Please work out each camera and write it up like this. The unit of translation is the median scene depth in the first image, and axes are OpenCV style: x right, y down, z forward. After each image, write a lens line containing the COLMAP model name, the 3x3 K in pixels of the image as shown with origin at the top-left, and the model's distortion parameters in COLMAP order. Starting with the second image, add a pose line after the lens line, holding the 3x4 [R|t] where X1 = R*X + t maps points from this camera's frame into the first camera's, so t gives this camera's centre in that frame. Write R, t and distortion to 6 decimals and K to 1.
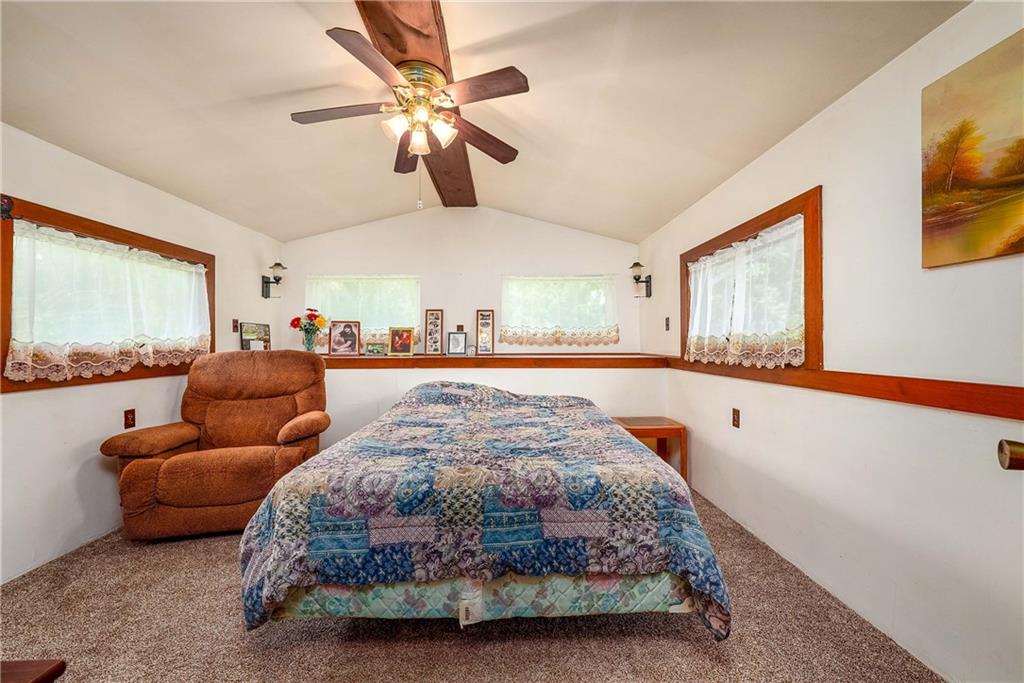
lens RADIAL K [[386.4, 0, 511.3], [0, 386.4, 338.5], [0, 0, 1]] dist [-0.002034, 0.000046]
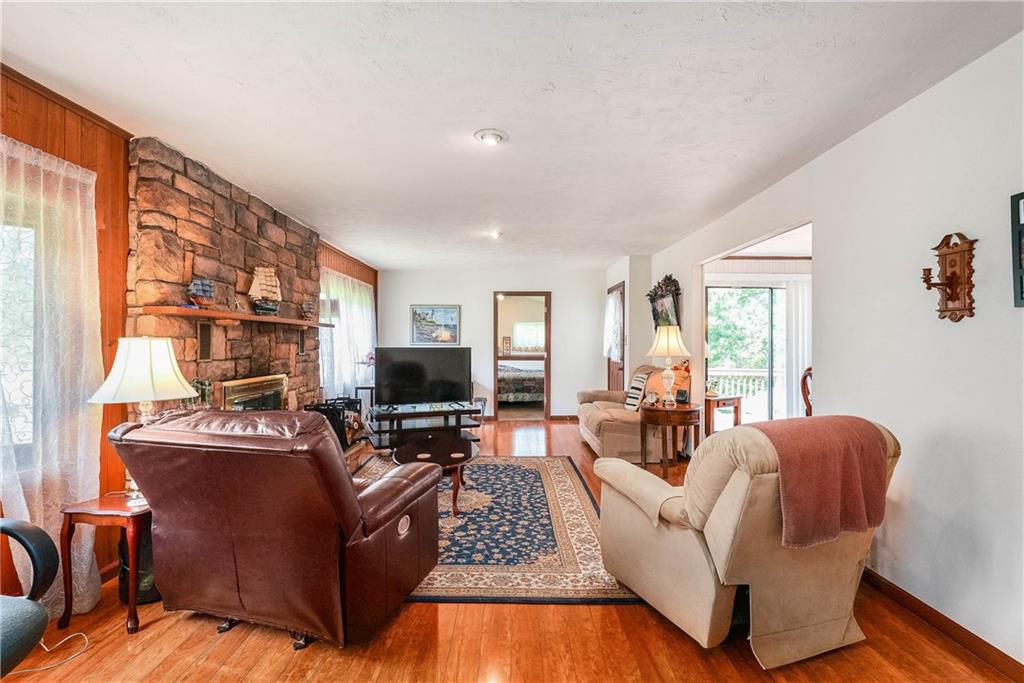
lens RADIAL K [[485.8, 0, 502.1], [0, 485.8, 340.5], [0, 0, 1]] dist [-0.002485, -0.000237]
pose [[0.999616, 0.004856, -0.027291, -0.042996], [-0.004884, 0.999988, -0.000956, -0.147425], [0.027286, 0.001089, 0.999627, -6.026494]]
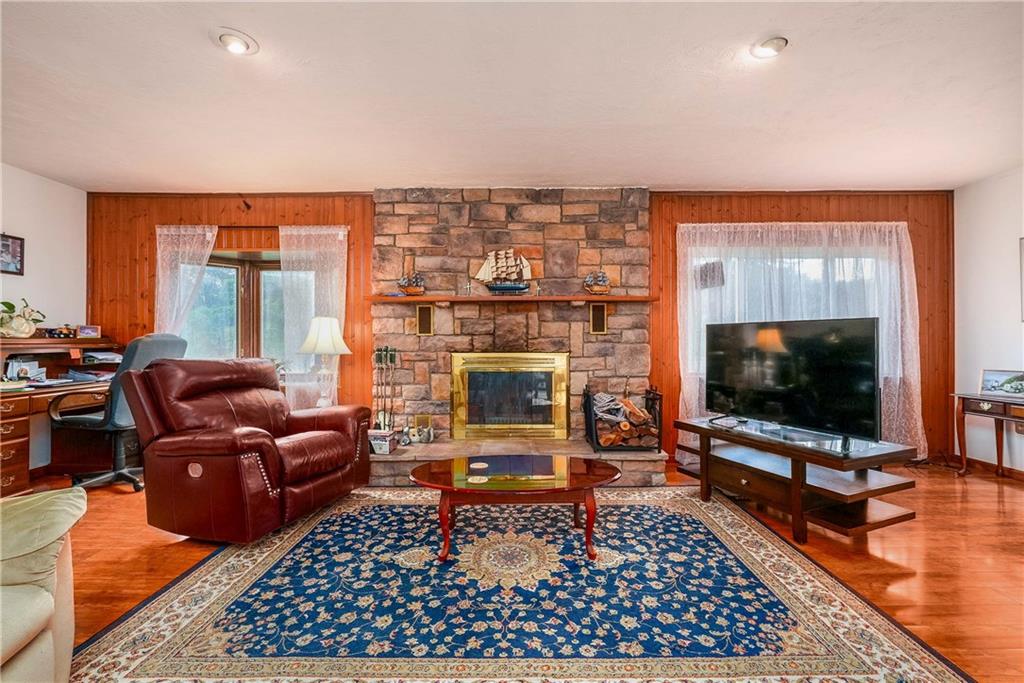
lens RADIAL K [[440.6, 0, 511.9], [0, 440.6, 337.3], [0, 0, 1]] dist [-0.008033, -0.000120]
pose [[-0.016518, -0.000983, -0.999863, 1.278889], [0.006647, 0.999977, -0.001093, -0.018665], [0.999841, -0.006664, -0.016511, -3.068391]]
